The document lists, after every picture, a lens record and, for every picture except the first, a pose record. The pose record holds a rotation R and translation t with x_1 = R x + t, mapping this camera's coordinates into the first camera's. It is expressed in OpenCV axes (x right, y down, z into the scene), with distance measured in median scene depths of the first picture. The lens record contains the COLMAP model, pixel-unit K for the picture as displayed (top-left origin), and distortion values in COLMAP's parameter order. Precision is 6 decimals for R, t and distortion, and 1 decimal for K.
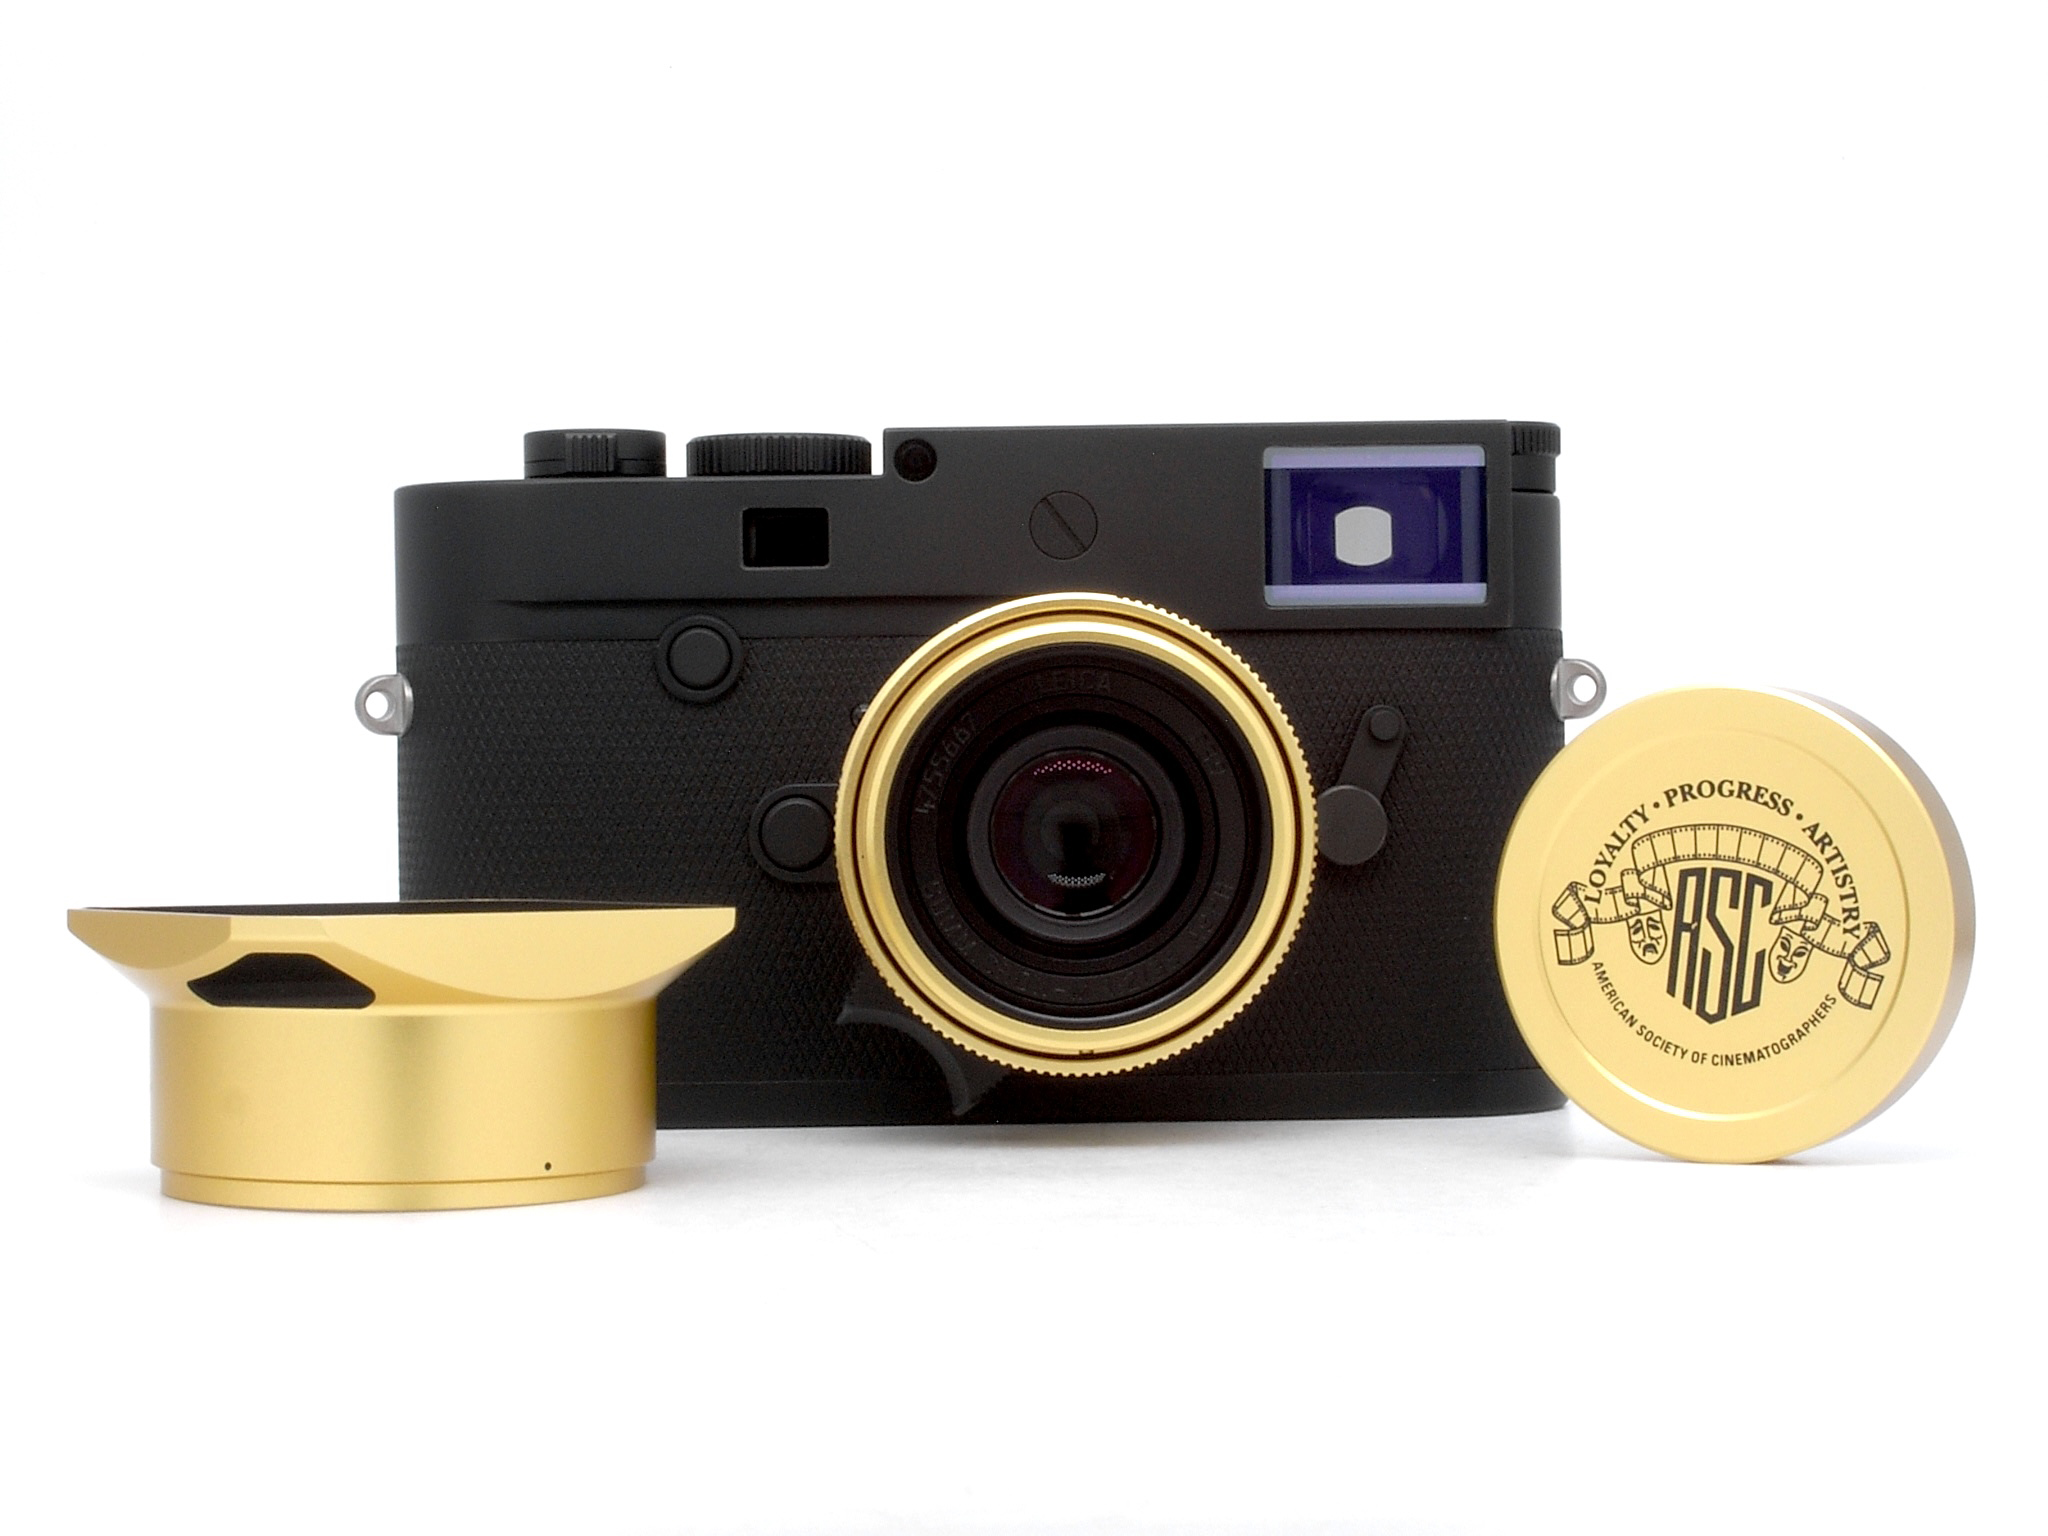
lens RADIAL K [[4234.2, 0, 1024.0], [0, 4234.2, 768.0], [0, 0, 1]] dist [0.062111, -3.707143]
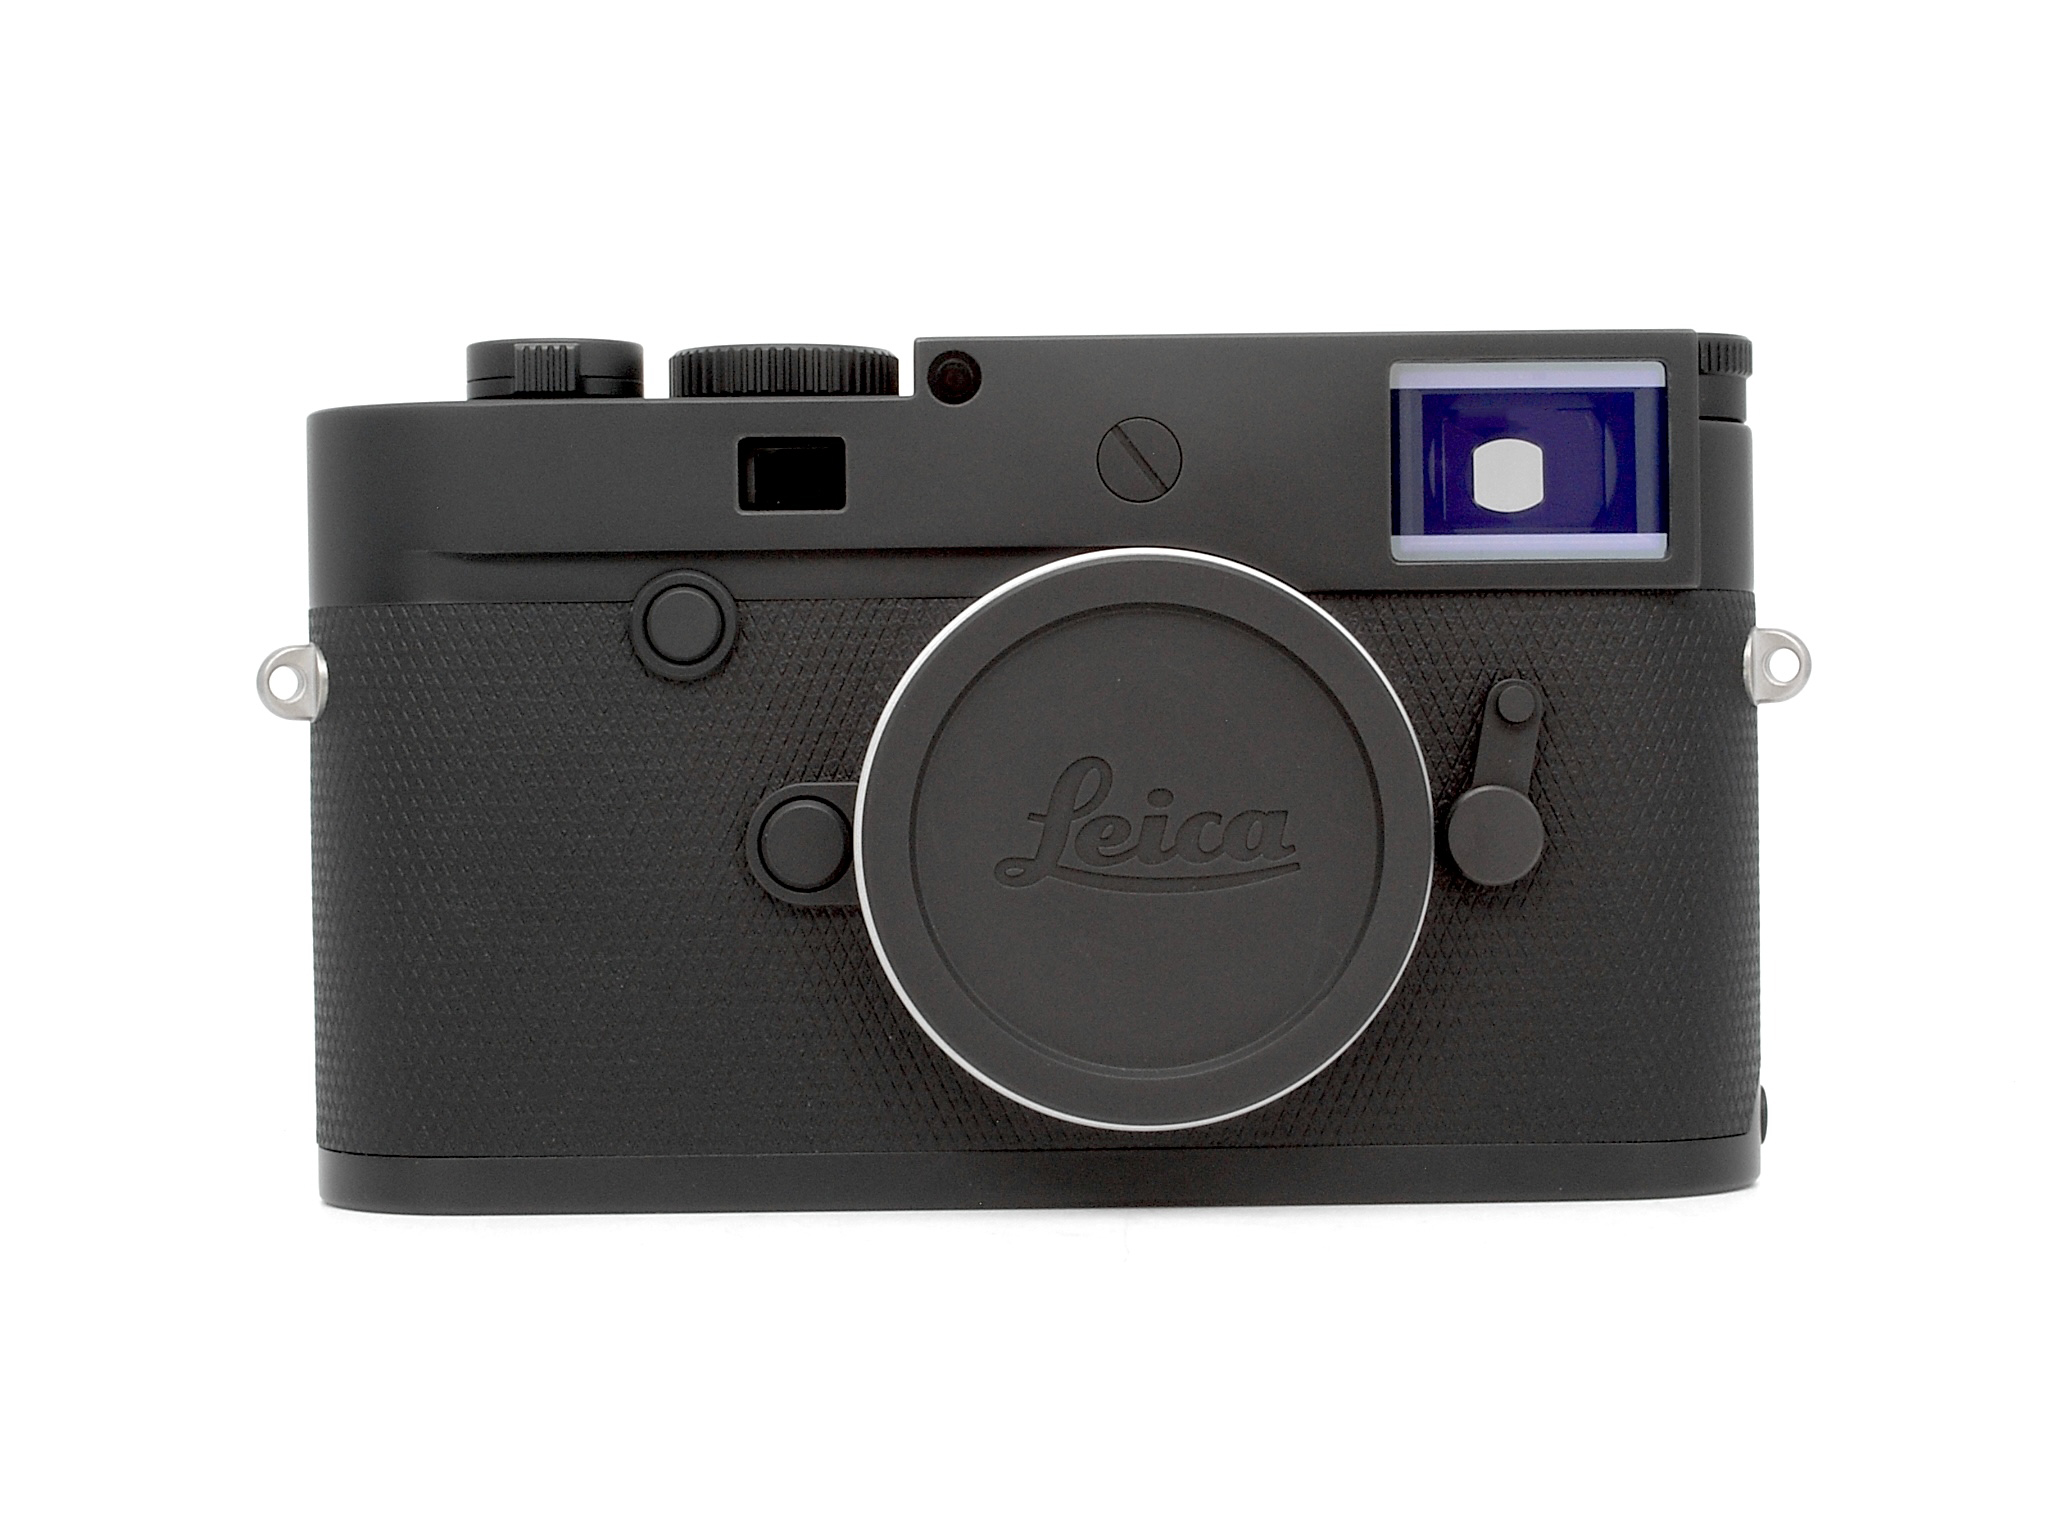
lens RADIAL K [[4234.2, 0, 1024.0], [0, 4234.2, 768.0], [0, 0, 1]] dist [0.062111, -3.707143]
pose [[0.999942, 0.002237, -0.010500, -0.003839], [-0.002127, 0.999943, 0.010476, -0.007432], [0.010523, -0.010453, 0.999890, 0.198357]]
